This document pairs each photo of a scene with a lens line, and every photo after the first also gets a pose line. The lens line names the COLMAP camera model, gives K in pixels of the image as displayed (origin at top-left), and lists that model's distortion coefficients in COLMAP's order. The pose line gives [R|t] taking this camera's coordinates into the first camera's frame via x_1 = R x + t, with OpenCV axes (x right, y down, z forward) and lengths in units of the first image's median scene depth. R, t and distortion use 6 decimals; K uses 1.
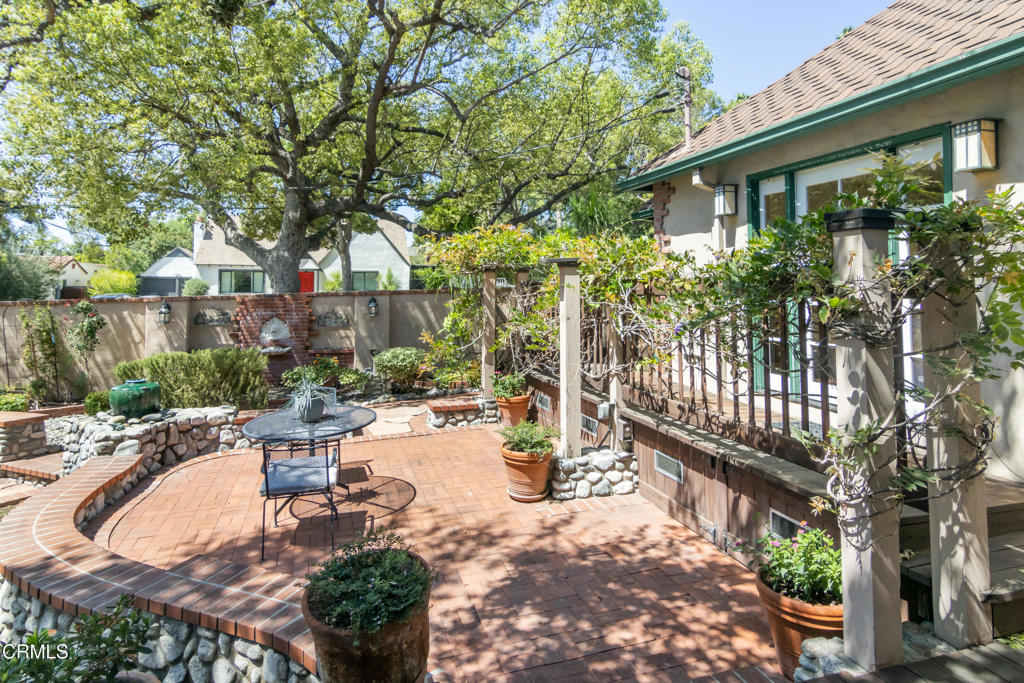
lens RADIAL K [[554.9, 0, 496.5], [0, 554.9, 267.8], [0, 0, 1]] dist [-0.000309, 0.000909]
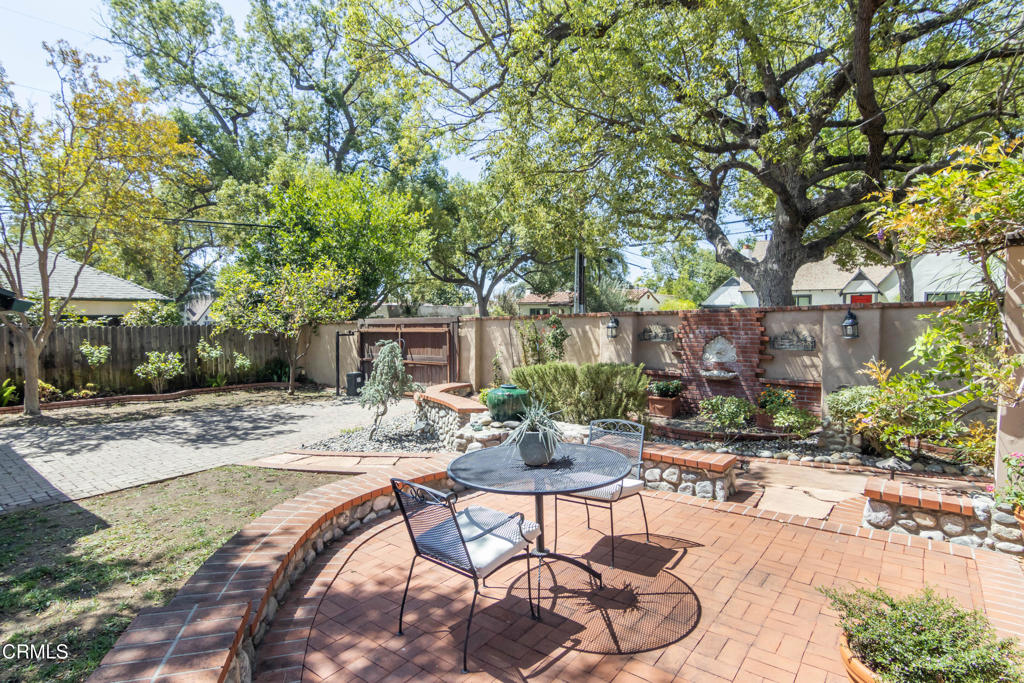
lens RADIAL K [[530.7, 0, 512.0], [0, 530.7, 341.5], [0, 0, 1]] dist [-0.000235, 0.000116]
pose [[0.572205, 0.037762, -0.819241, 0.136758], [0.027221, 0.997514, 0.064991, 0.058055], [0.819659, -0.059489, 0.569755, 0.443772]]
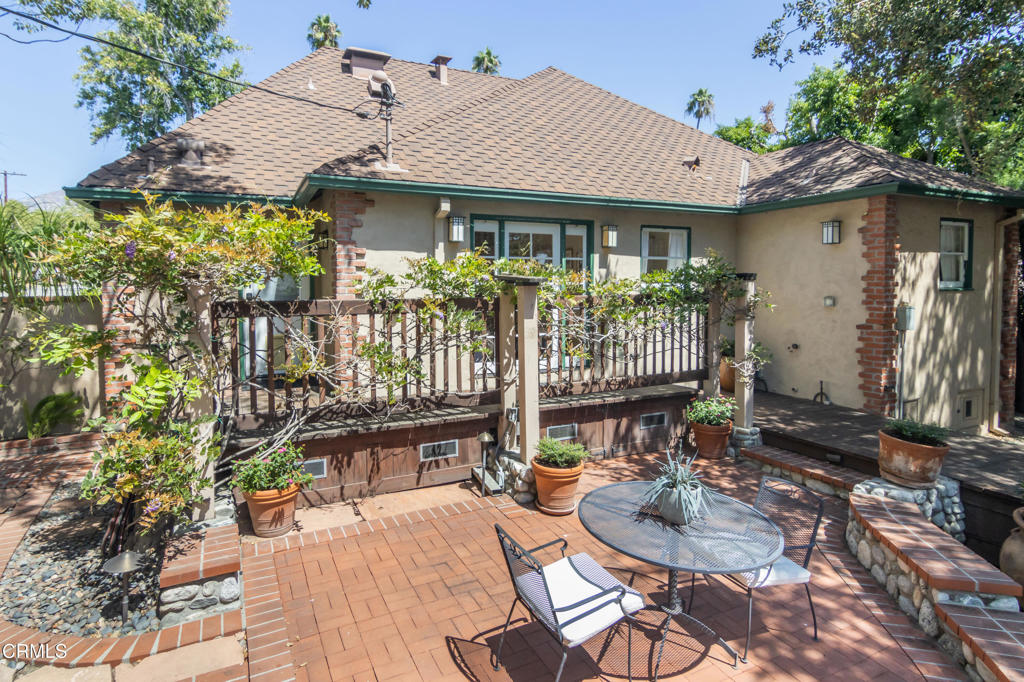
lens RADIAL K [[541.2, 0, 486.8], [0, 541.2, 313.2], [0, 0, 1]] dist [-0.000440, 0.001094]
pose [[-0.141986, -0.046944, 0.988755, -0.680366], [-0.029458, 0.998633, 0.043183, 0.007660], [-0.989430, -0.022995, -0.143174, 0.969120]]
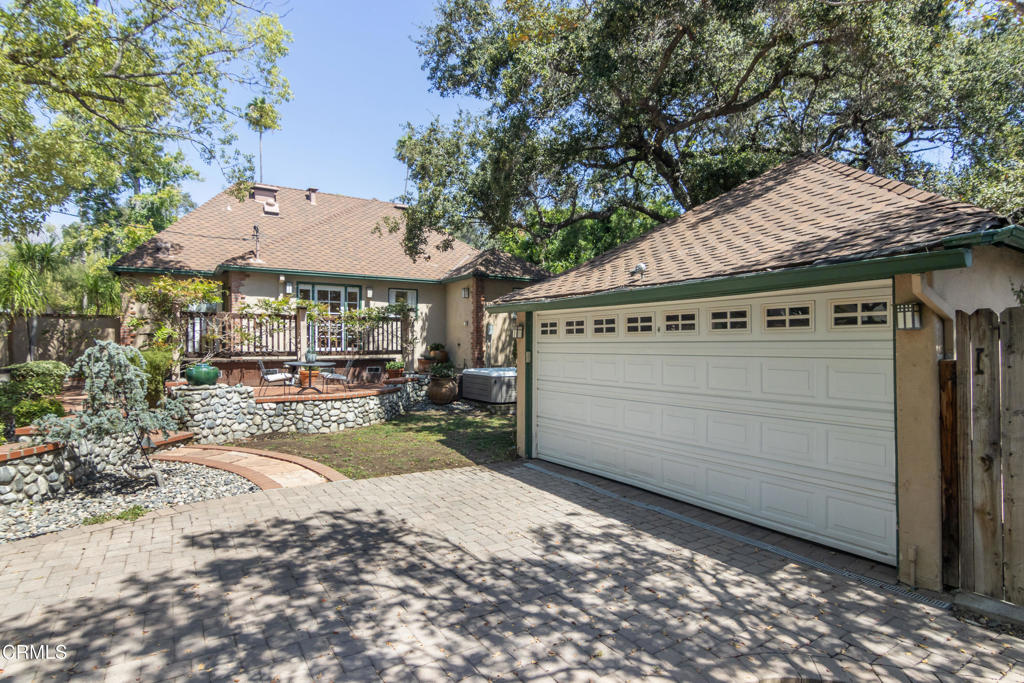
lens RADIAL K [[531.0, 0, 523.9], [0, 531.0, 351.1], [0, 0, 1]] dist [-0.001645, 0.001204]
pose [[-0.297961, -0.015016, 0.954460, -2.203107], [-0.036494, 0.999324, 0.004329, 0.125637], [-0.953880, -0.033542, -0.298308, 0.580874]]
